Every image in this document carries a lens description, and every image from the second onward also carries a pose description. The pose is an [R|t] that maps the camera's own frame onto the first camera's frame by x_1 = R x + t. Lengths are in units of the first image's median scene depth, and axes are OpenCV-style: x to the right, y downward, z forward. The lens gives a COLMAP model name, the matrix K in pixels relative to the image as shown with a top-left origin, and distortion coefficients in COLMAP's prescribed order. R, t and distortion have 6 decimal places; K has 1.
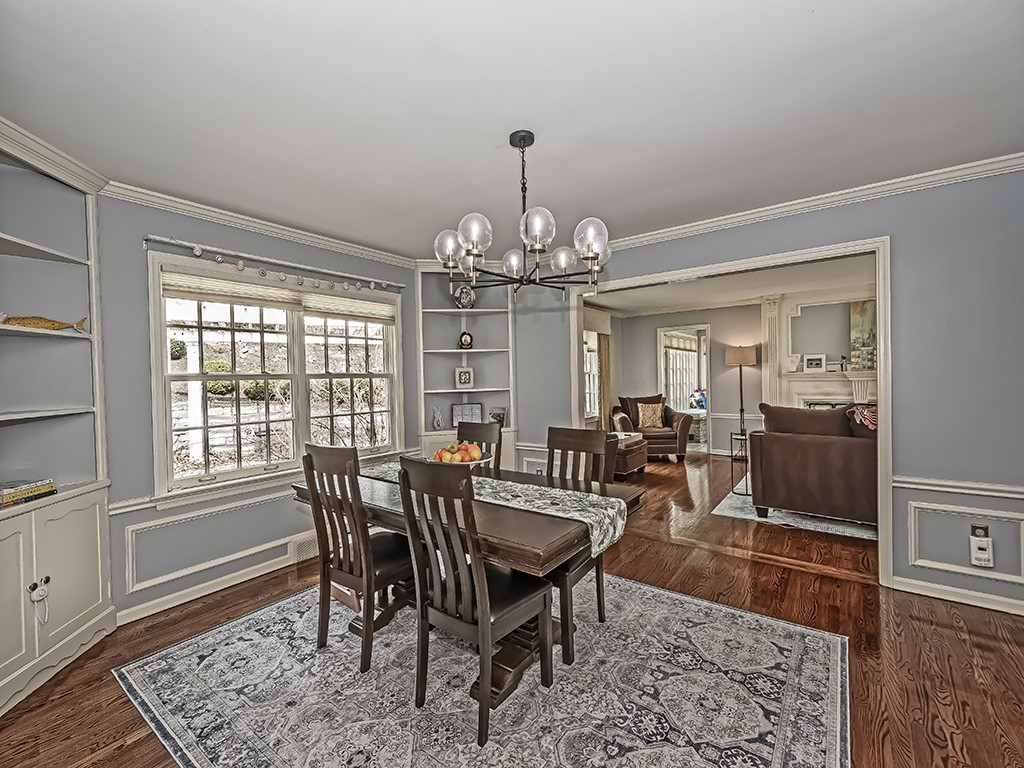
lens RADIAL K [[443.6, 0, 512.0], [0, 443.6, 384.0], [0, 0, 1]] dist [0.012328, -0.000104]
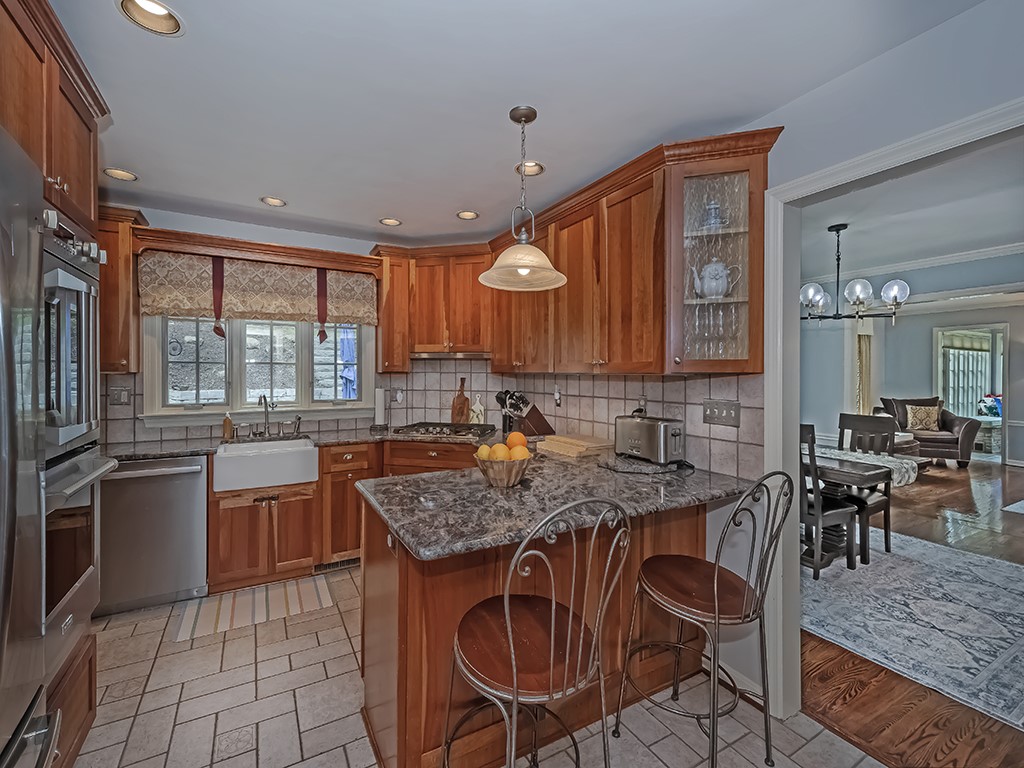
lens RADIAL K [[452.0, 0, 515.2], [0, 452.0, 370.6], [0, 0, 1]] dist [0.014088, -0.000563]
pose [[0.915994, 0.028148, -0.400203, -0.111394], [-0.033082, 0.999438, -0.005426, 0.001337], [0.399825, 0.018209, 0.916411, -0.284860]]
